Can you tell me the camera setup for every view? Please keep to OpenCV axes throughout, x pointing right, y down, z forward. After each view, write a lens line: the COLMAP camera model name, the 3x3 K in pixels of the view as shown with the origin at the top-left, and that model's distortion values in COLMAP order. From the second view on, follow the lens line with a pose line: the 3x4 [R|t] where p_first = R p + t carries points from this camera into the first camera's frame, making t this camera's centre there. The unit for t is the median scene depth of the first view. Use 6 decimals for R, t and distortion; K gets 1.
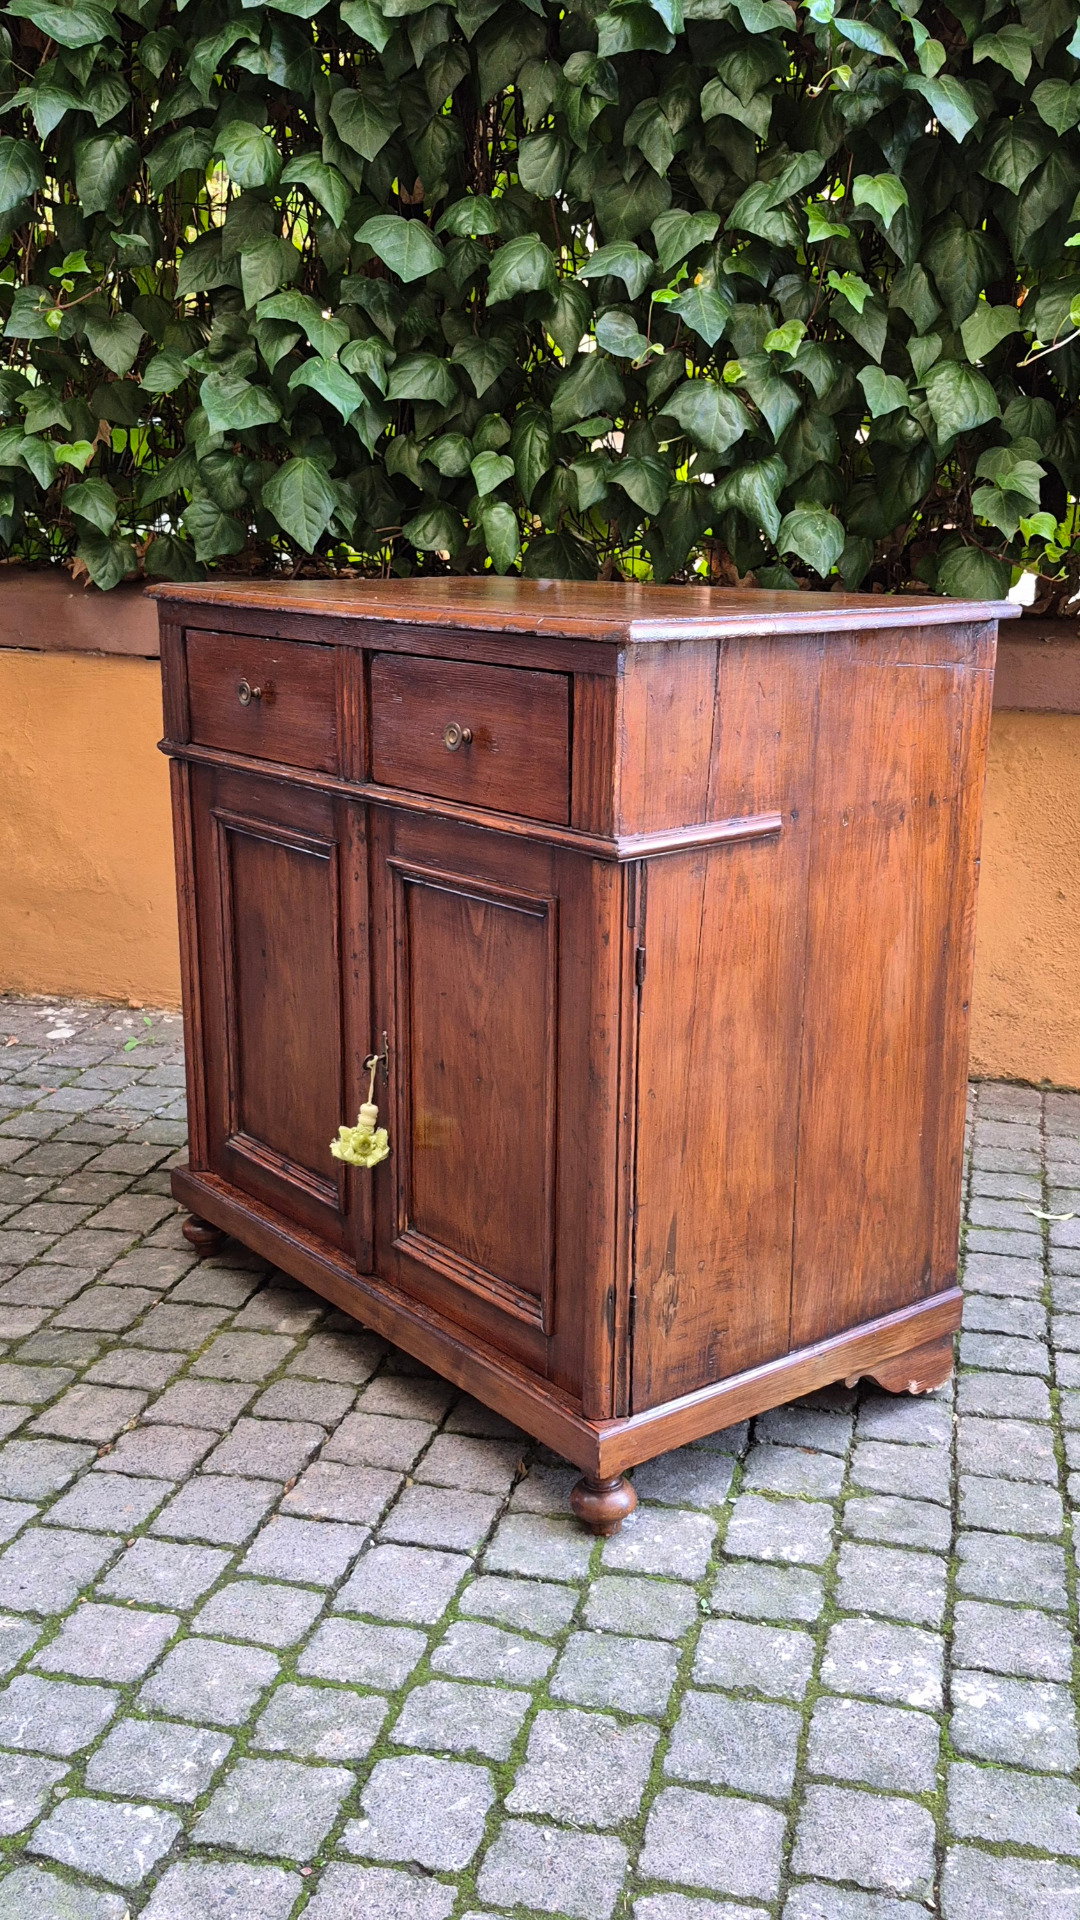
lens RADIAL K [[1717.4, 0, 540.0], [0, 1717.4, 960.0], [0, 0, 1]] dist [0.105825, -0.169838]
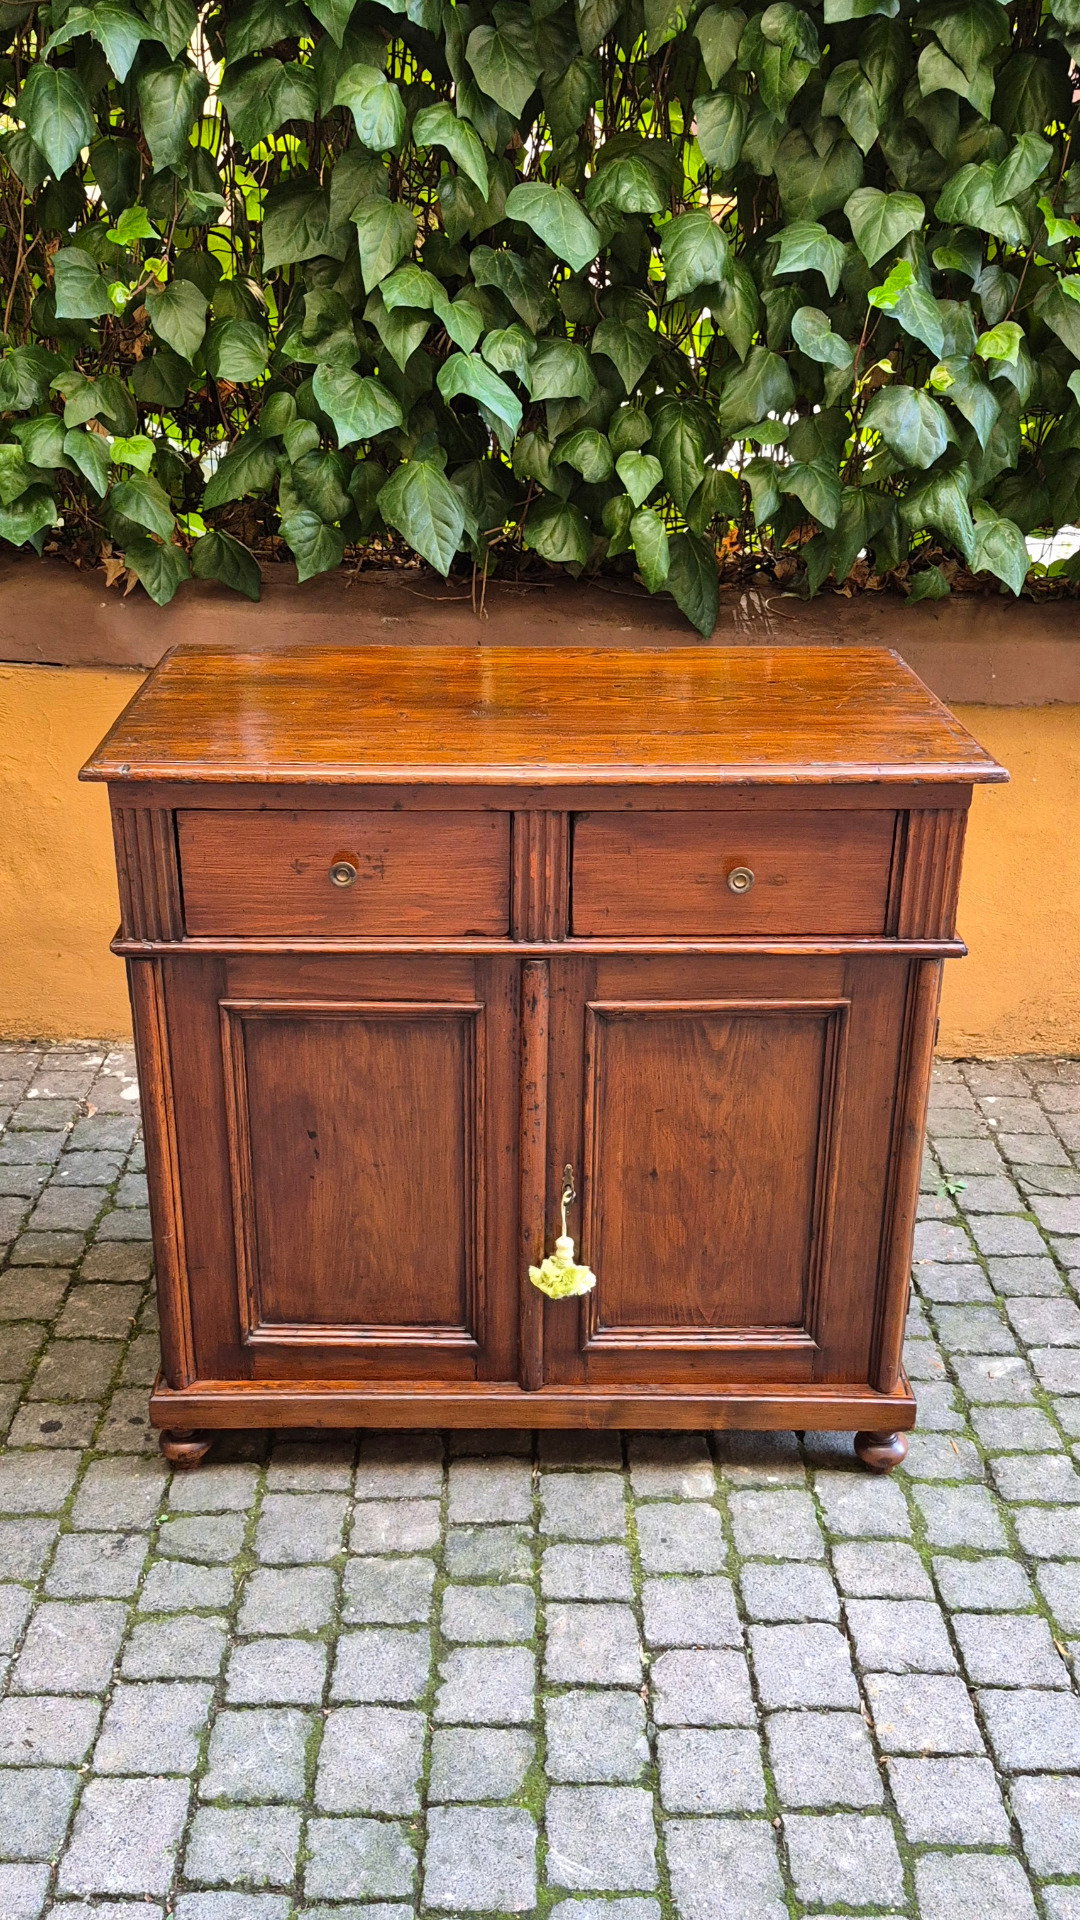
lens RADIAL K [[1697.8, 0, 517.6], [0, 1697.8, 1021.2], [0, 0, 1]] dist [0.111031, -0.157325]
pose [[0.972525, -0.096470, 0.211869, -0.335946], [0.059917, 0.983162, 0.172632, -0.173973], [-0.224955, -0.155194, 0.961930, 0.111581]]
